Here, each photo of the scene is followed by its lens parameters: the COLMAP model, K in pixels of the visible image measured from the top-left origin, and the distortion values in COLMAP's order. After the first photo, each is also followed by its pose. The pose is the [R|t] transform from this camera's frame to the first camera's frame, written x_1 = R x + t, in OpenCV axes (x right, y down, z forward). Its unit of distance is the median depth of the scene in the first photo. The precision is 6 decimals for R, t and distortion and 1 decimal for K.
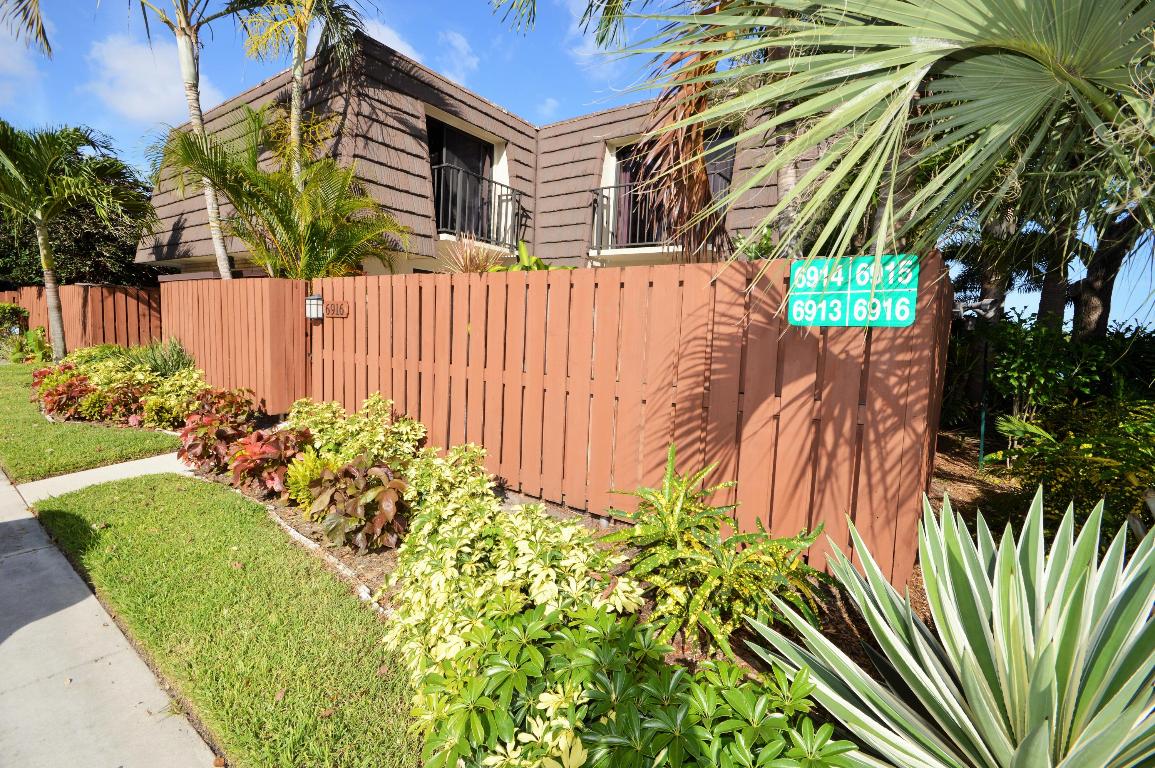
lens RADIAL K [[508.4, 0, 577.5], [0, 508.4, 384.0], [0, 0, 1]] dist [-0.000072, -0.020644]
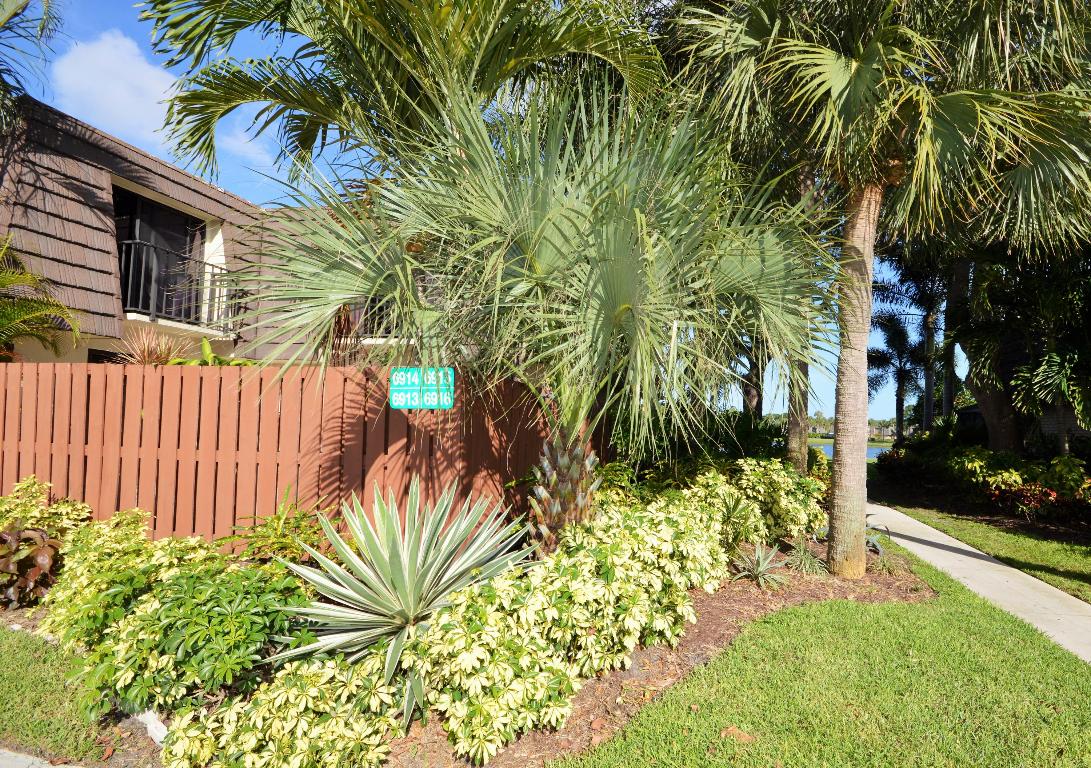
lens RADIAL K [[478.8, 0, 546.4], [0, 478.8, 410.6], [0, 0, 1]] dist [0.000946, -0.011321]
pose [[0.897121, -0.010439, 0.441662, 0.114270], [0.061153, 0.993031, -0.100745, 0.041689], [-0.437533, 0.117390, 0.891507, -0.306058]]
